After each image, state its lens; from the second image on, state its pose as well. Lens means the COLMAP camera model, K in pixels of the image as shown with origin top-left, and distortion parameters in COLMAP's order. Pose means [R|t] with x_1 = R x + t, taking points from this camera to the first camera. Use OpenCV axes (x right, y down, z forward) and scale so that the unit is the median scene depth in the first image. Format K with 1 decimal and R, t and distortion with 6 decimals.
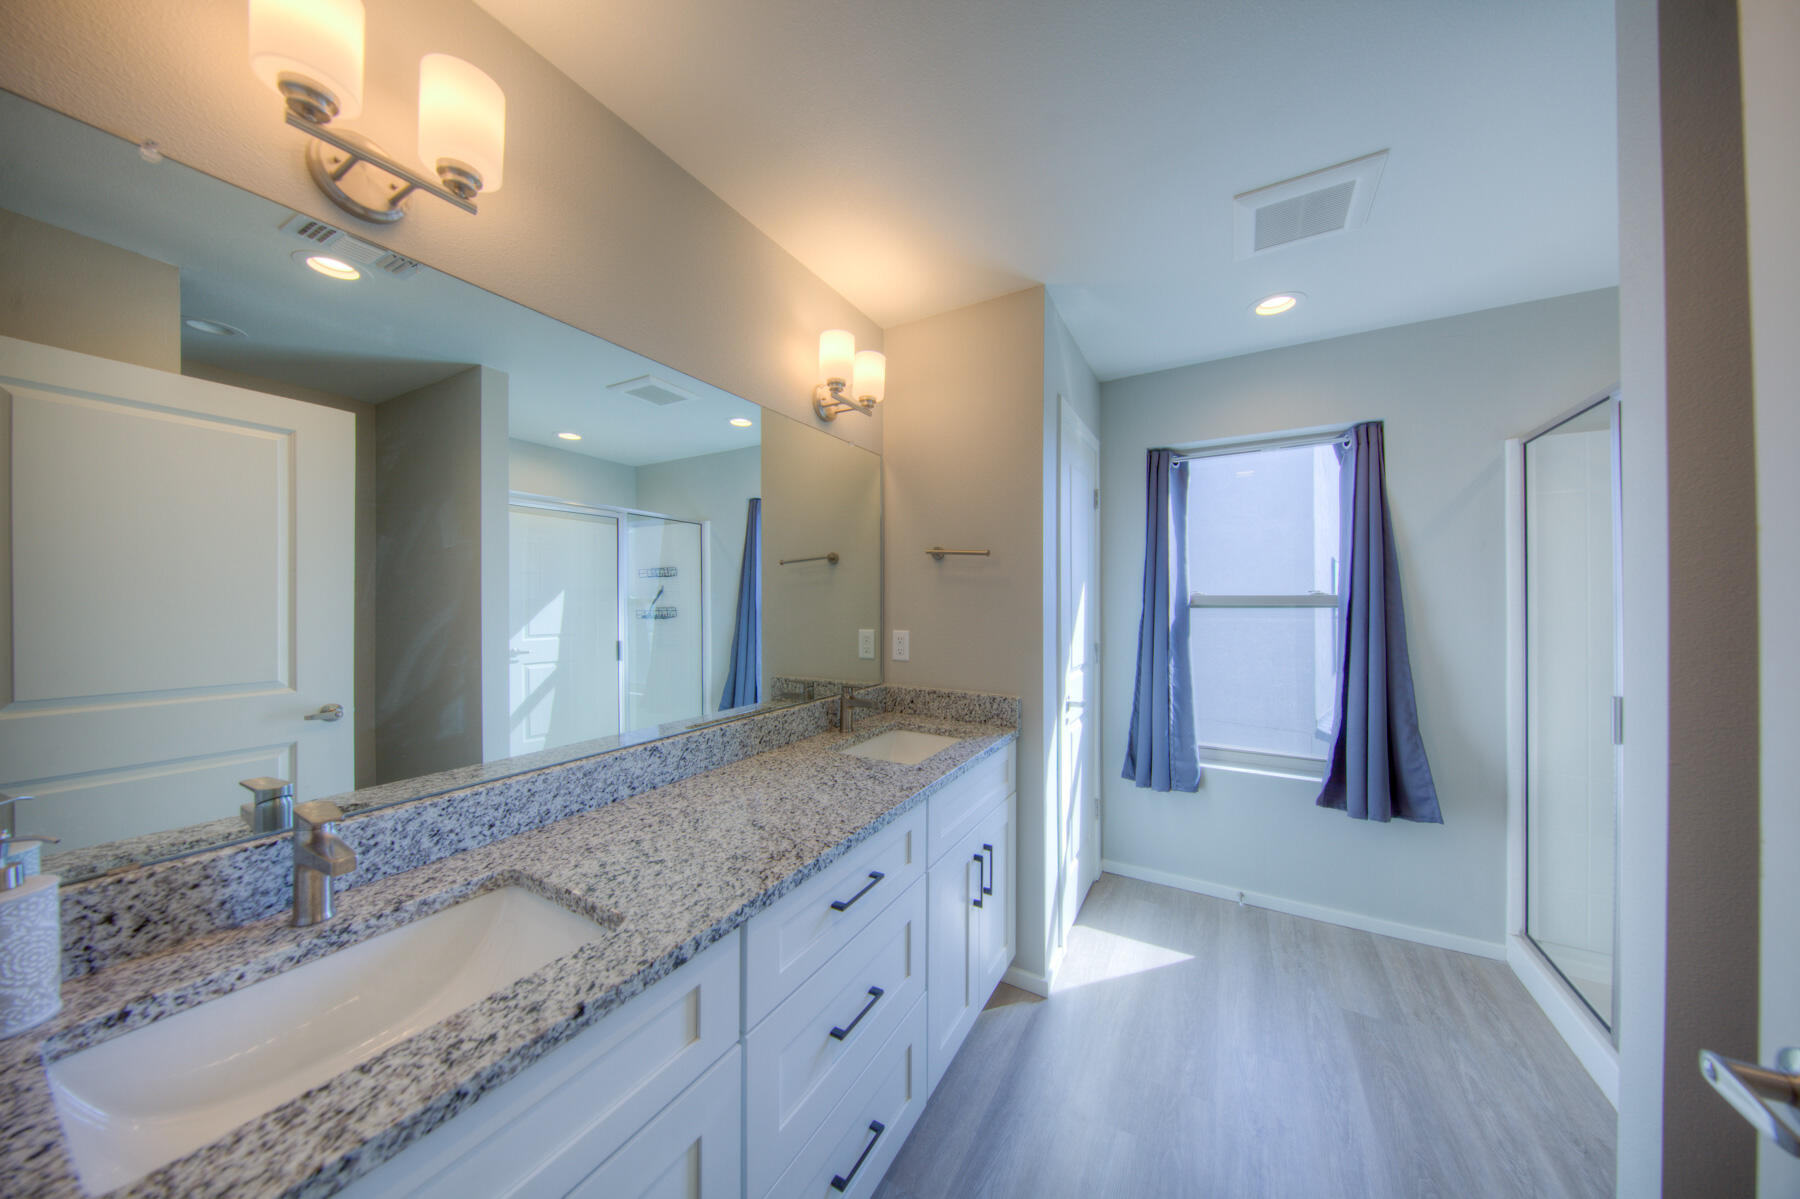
lens RADIAL K [[573.2, 0, 899.3], [0, 573.2, 591.0], [0, 0, 1]] dist [-0.008397, -0.000054]
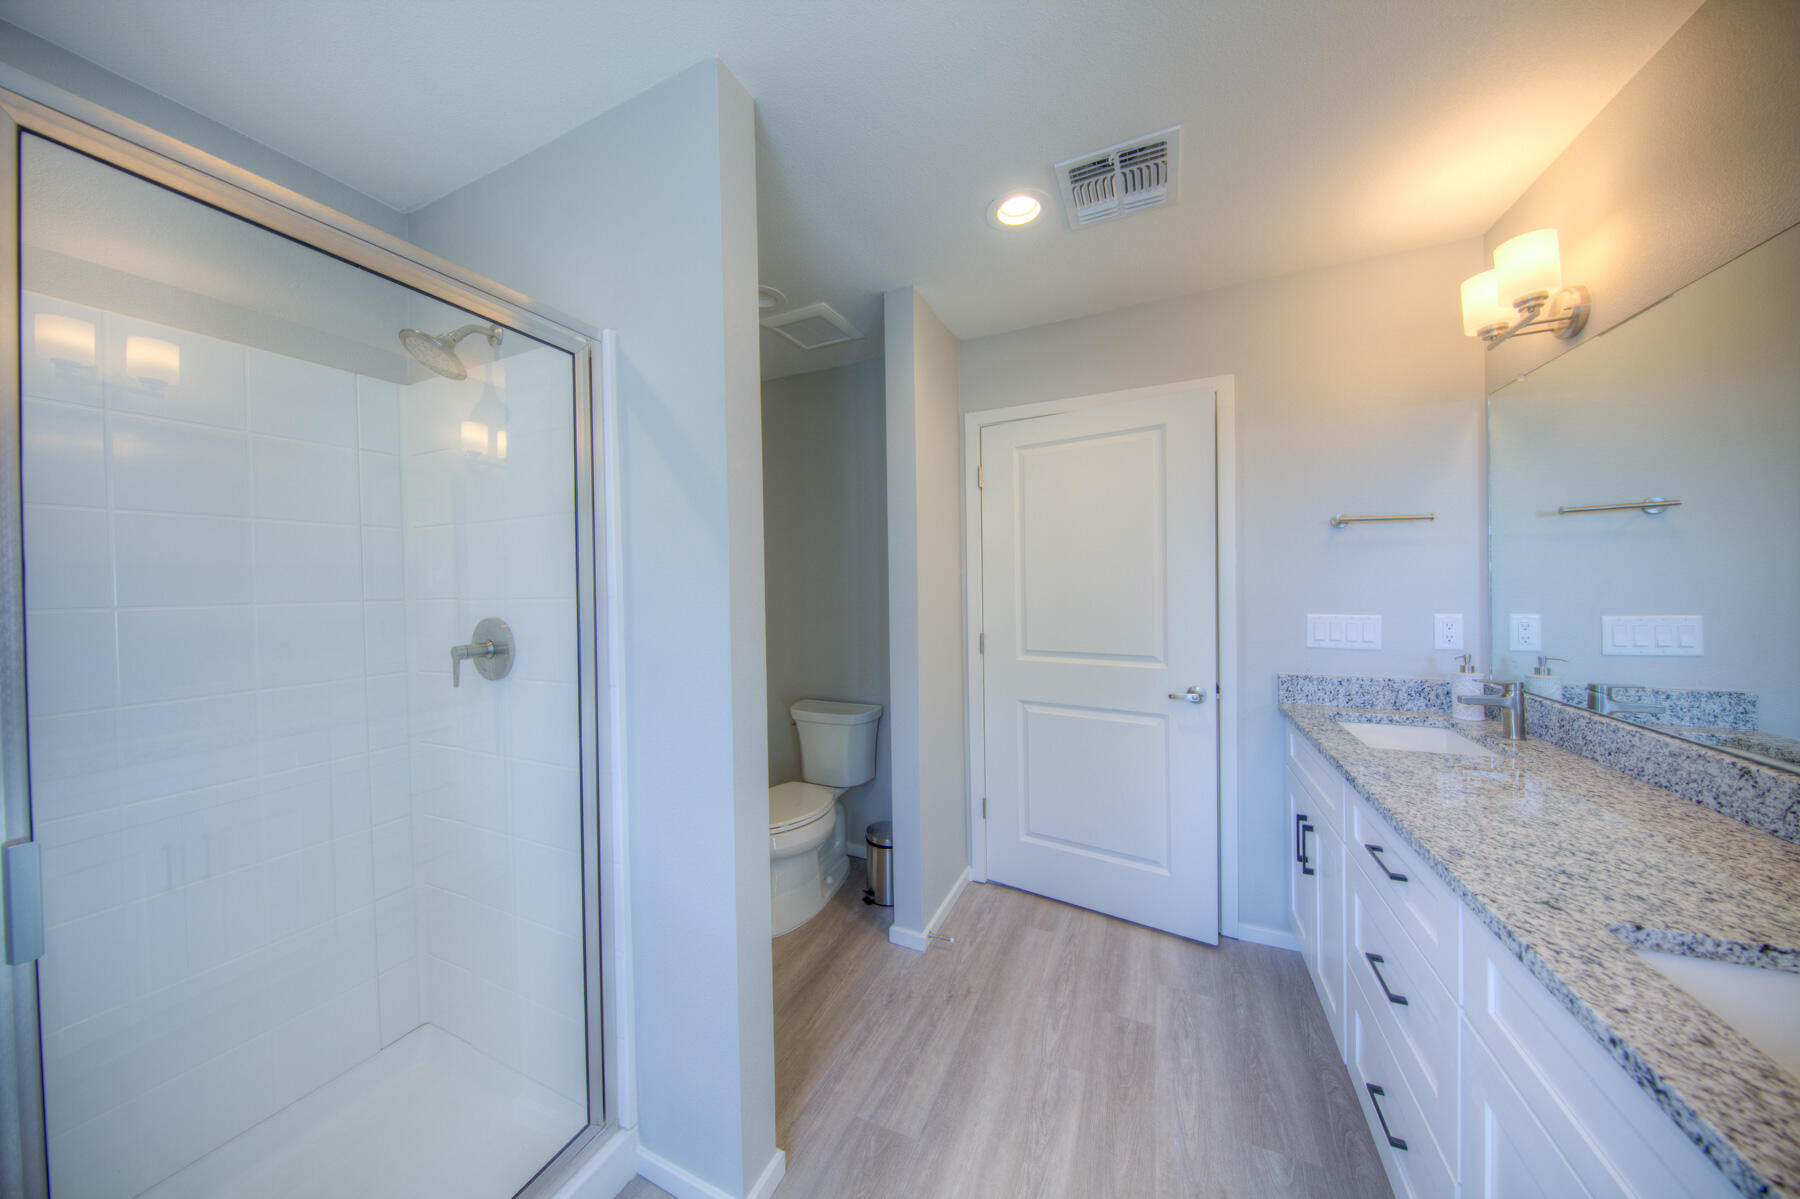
lens RADIAL K [[573.2, 0, 899.3], [0, 573.2, 591.0], [0, 0, 1]] dist [-0.008397, -0.000054]
pose [[-0.994076, 0.023200, -0.106183, 0.843950], [0.023408, 0.999726, -0.000711, 0.014362], [0.106137, -0.003192, -0.994346, 1.807691]]
